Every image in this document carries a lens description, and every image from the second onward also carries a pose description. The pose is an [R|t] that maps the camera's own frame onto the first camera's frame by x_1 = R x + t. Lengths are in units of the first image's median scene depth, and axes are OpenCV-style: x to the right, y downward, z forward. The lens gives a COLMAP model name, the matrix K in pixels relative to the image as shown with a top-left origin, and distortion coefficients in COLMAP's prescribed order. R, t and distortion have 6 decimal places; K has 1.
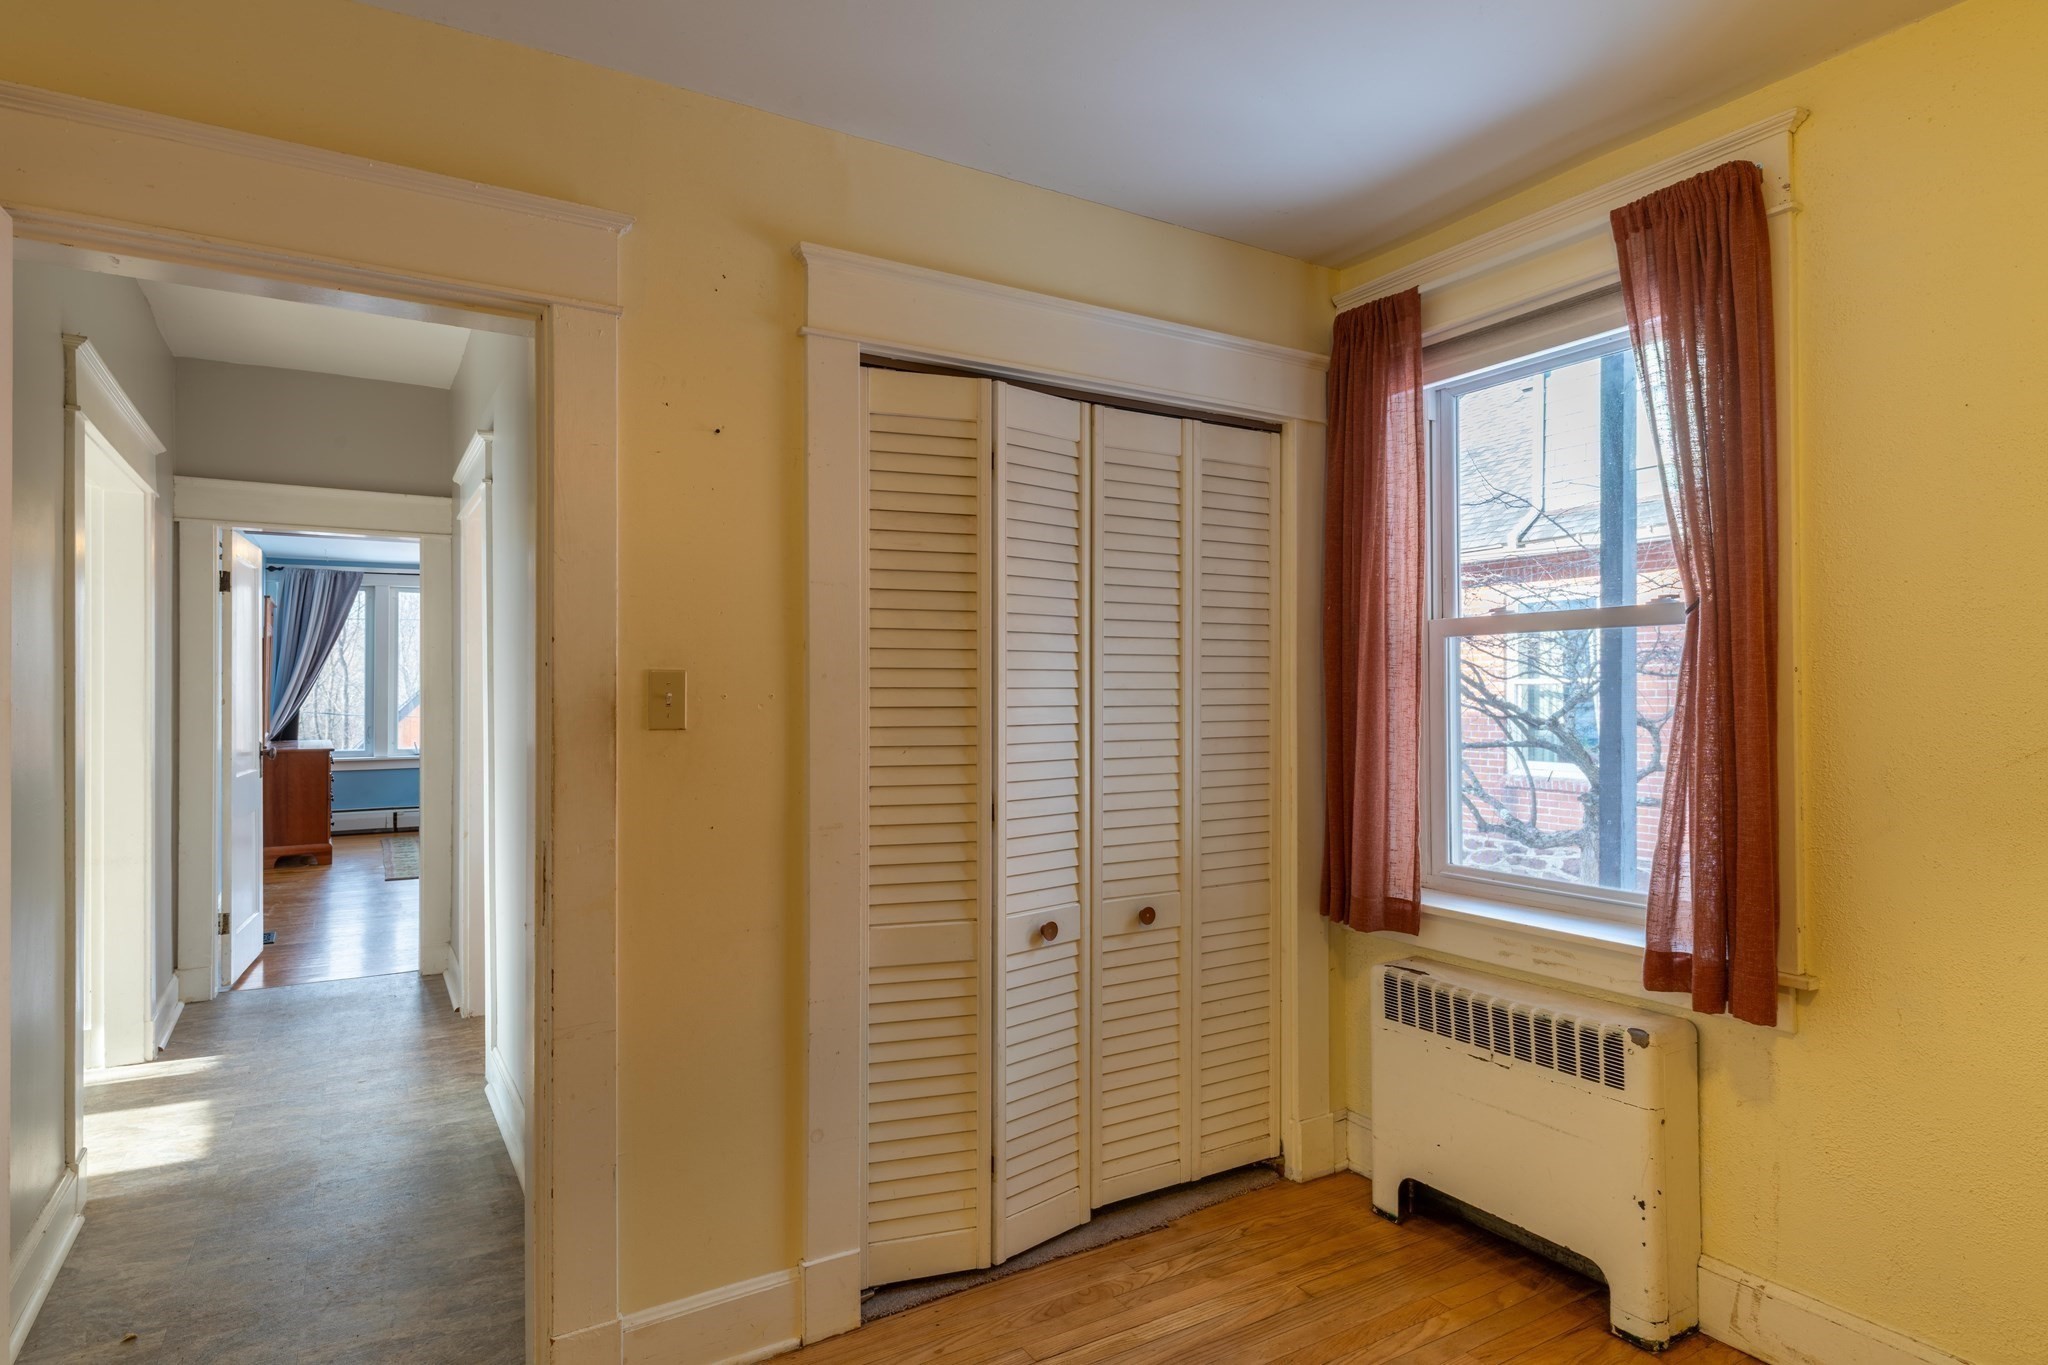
lens RADIAL K [[1135.8, 0, 1014.6], [0, 1135.8, 682.6], [0, 0, 1]] dist [0.031988, 0.000677]
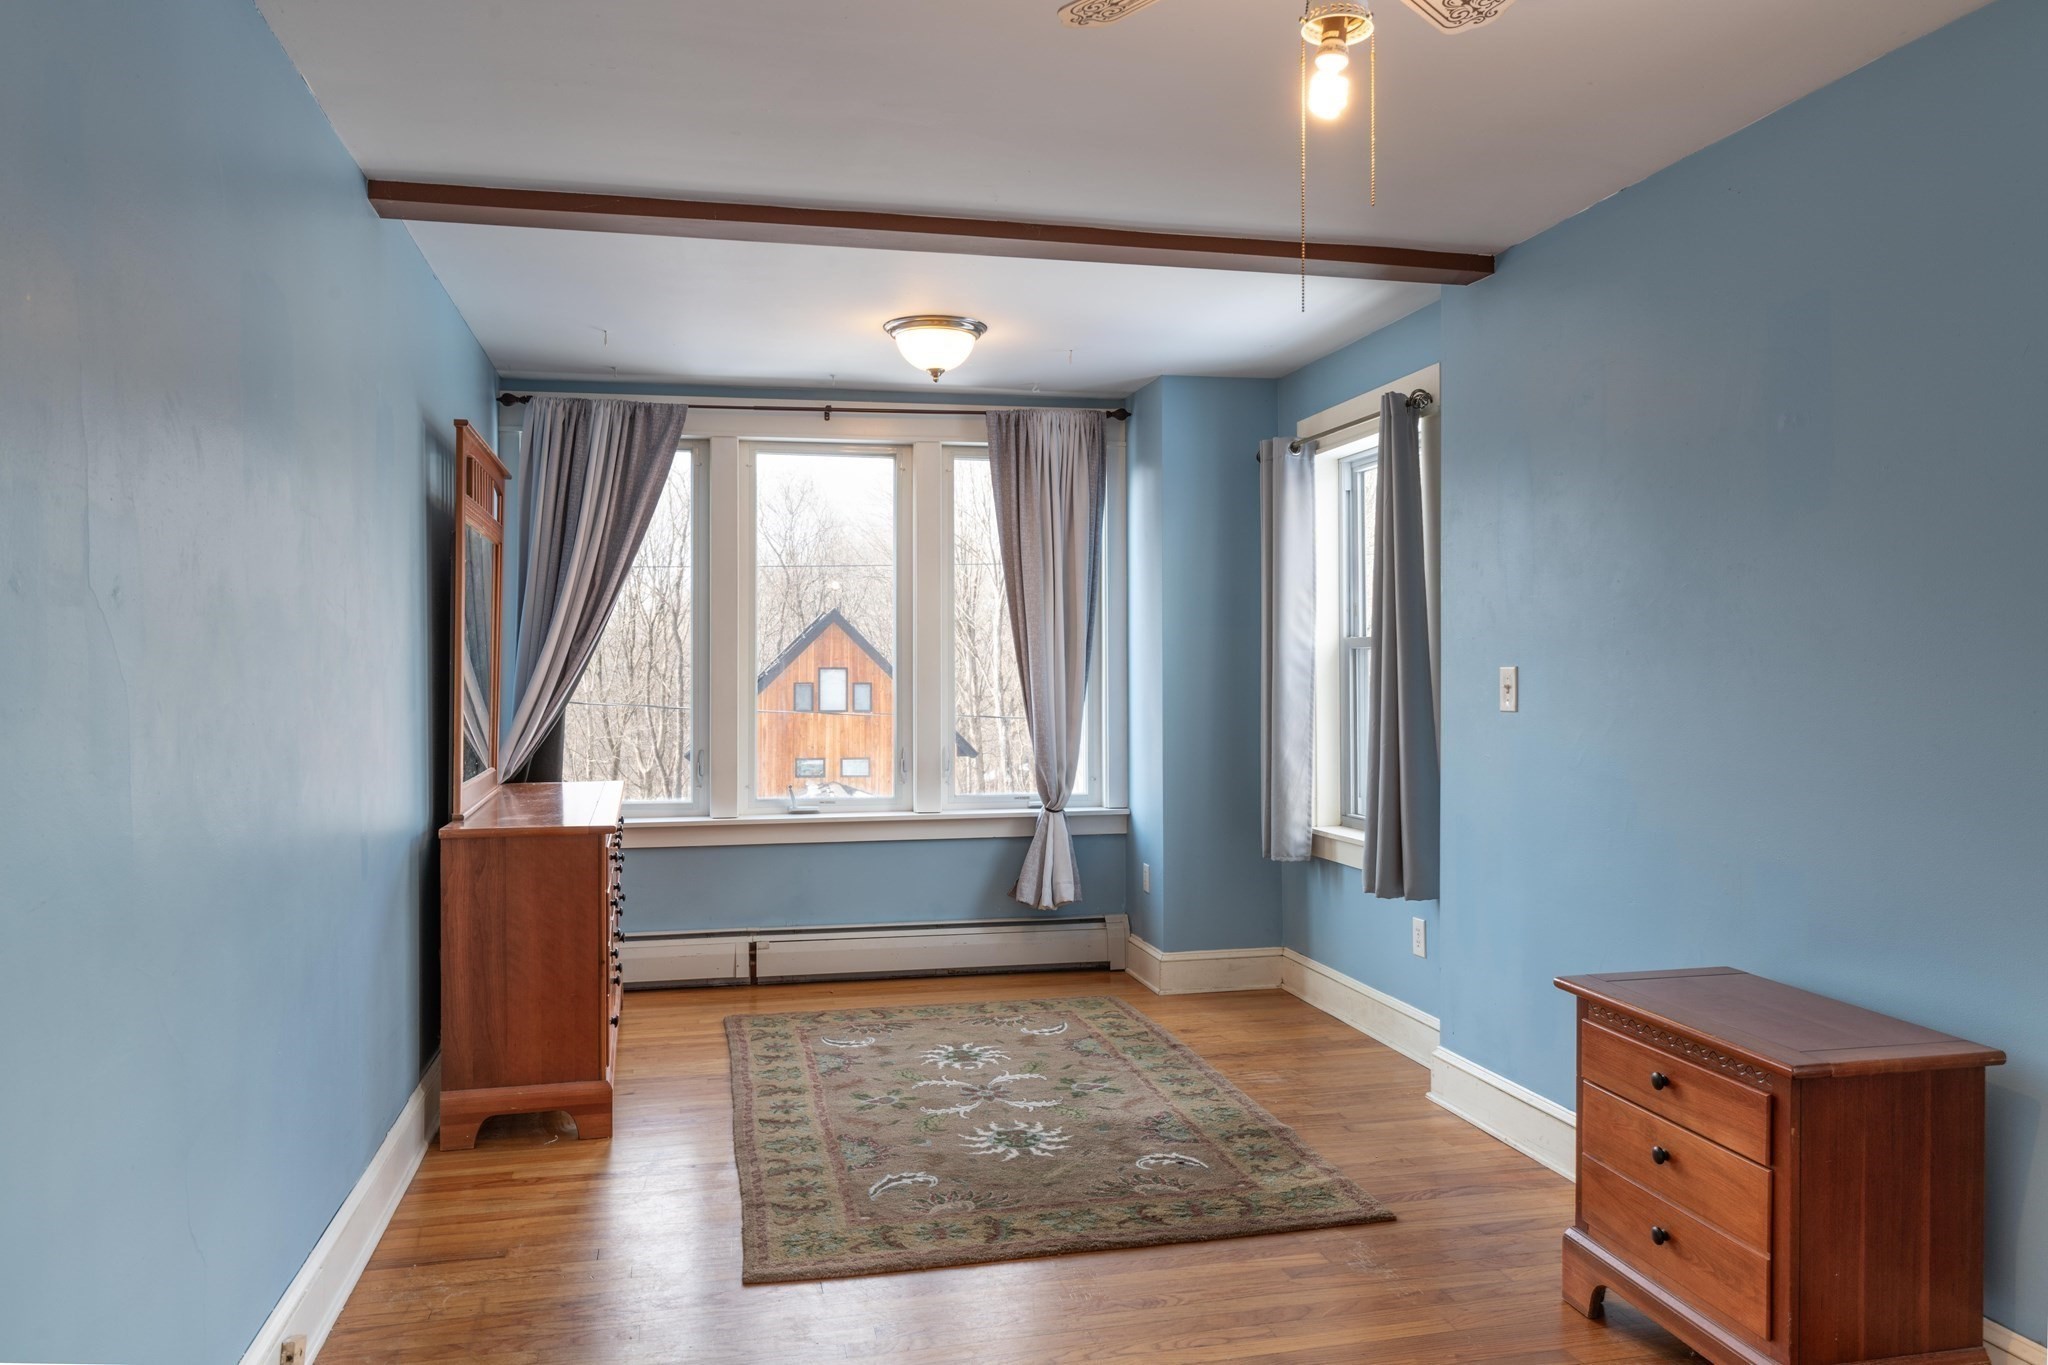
lens RADIAL K [[1465.7, 0, 1041.6], [0, 1465.7, 678.8], [0, 0, 1]] dist [-0.002572, -0.001549]
pose [[0.958374, 0.002068, -0.285508, -0.268846], [0.002328, 0.999884, 0.015056, 0.002074], [0.285506, -0.015094, 0.958258, 0.485398]]
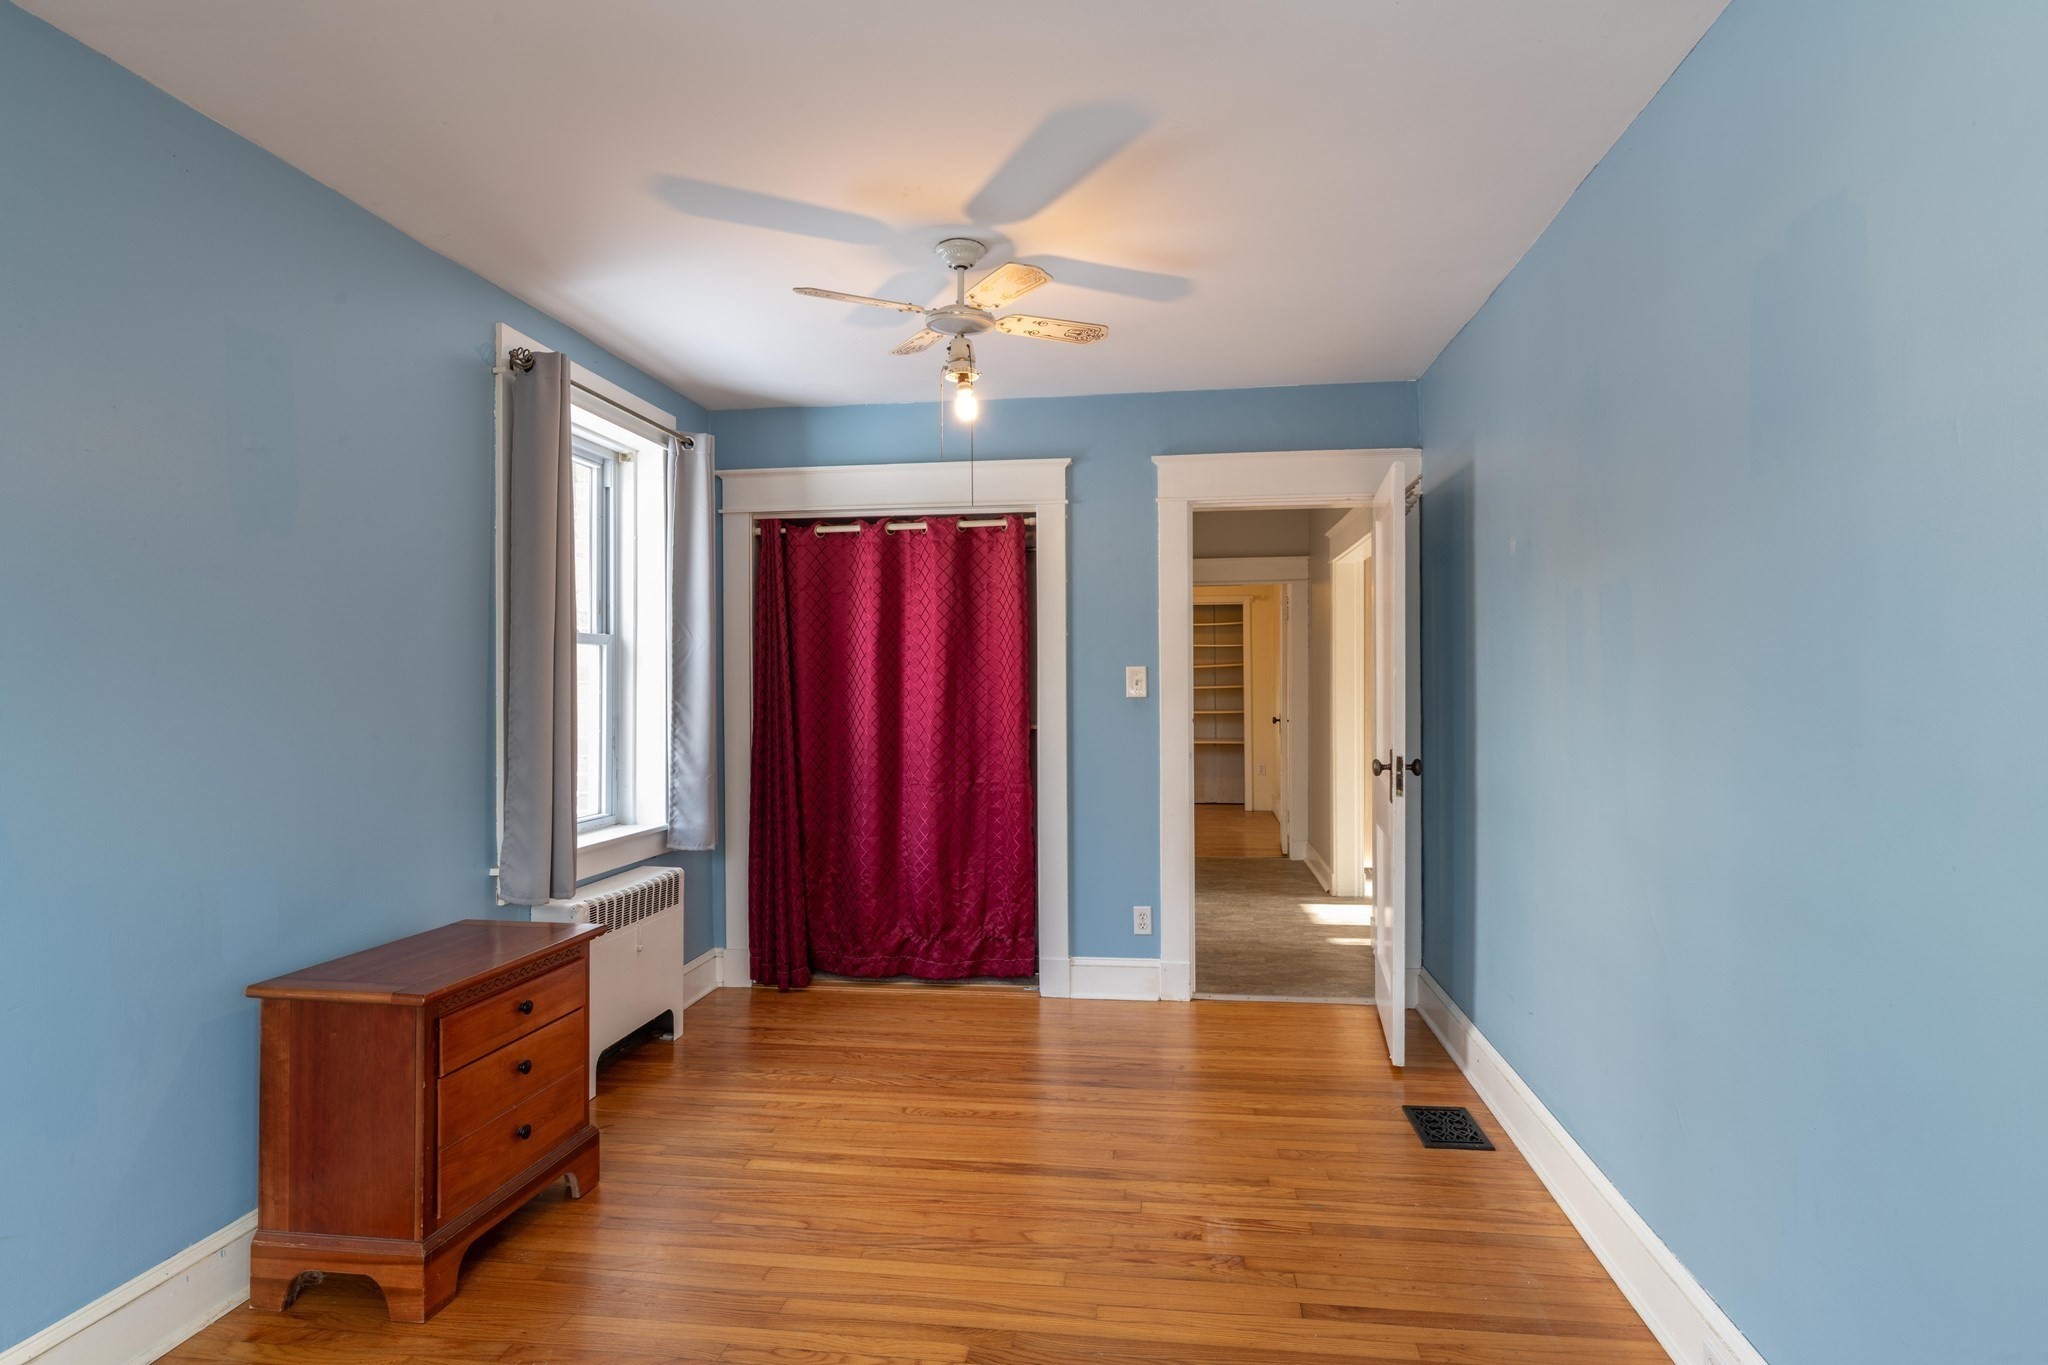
lens RADIAL K [[1135.8, 0, 1025.1], [0, 1135.8, 674.4], [0, 0, 1]] dist [0.031988, 0.000677]
pose [[-0.781795, 0.010103, 0.623453, -0.490865], [0.001959, 0.999904, -0.013747, 0.007148], [-0.623532, -0.009526, -0.781740, 0.906435]]
